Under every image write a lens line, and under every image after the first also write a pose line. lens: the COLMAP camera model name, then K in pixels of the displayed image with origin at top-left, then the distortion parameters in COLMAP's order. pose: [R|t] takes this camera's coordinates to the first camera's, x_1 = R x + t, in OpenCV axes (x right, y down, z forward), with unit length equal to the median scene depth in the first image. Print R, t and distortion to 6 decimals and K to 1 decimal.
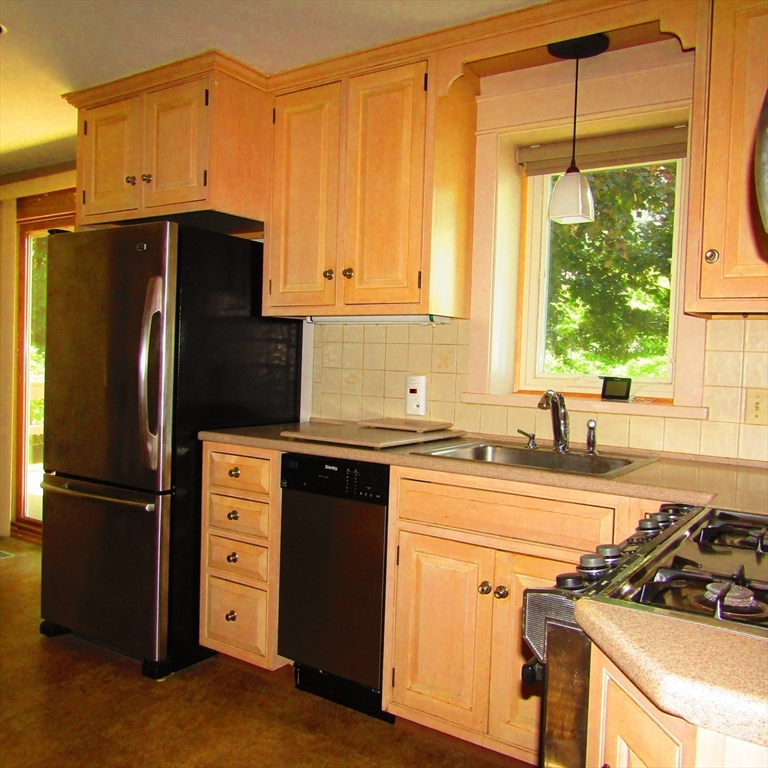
lens RADIAL K [[731.3, 0, 384.0], [0, 731.3, 384.0], [0, 0, 1]] dist [-0.010459, 0.006368]
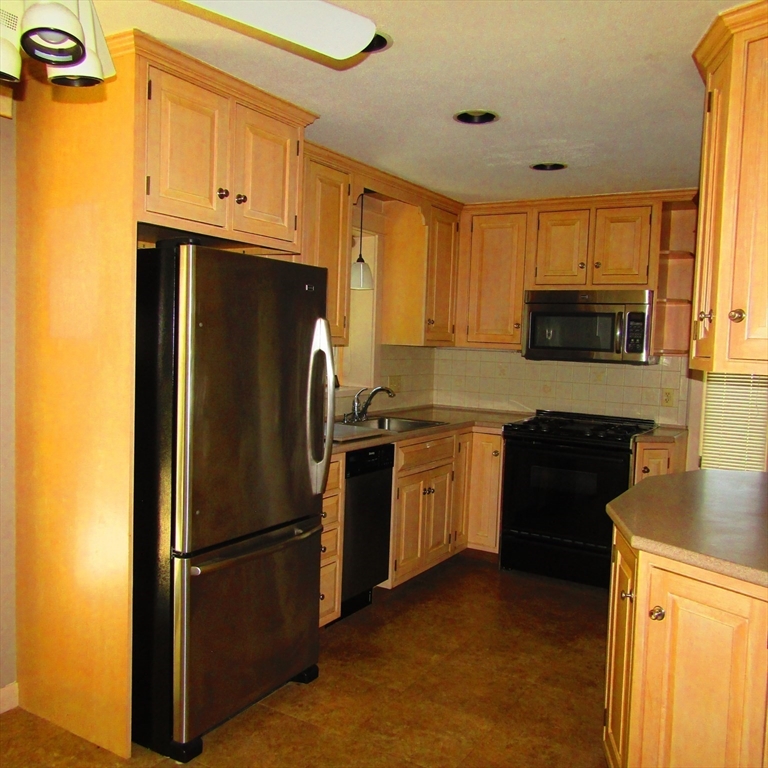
lens RADIAL K [[731.9, 0, 384.0], [0, 731.9, 384.0], [0, 0, 1]] dist [-0.001327, 0.008212]
pose [[-0.051531, -0.096463, 0.994002, -1.452034], [-0.002564, 0.995334, 0.096459, -0.159949], [-0.998668, 0.002422, -0.051538, 0.992193]]
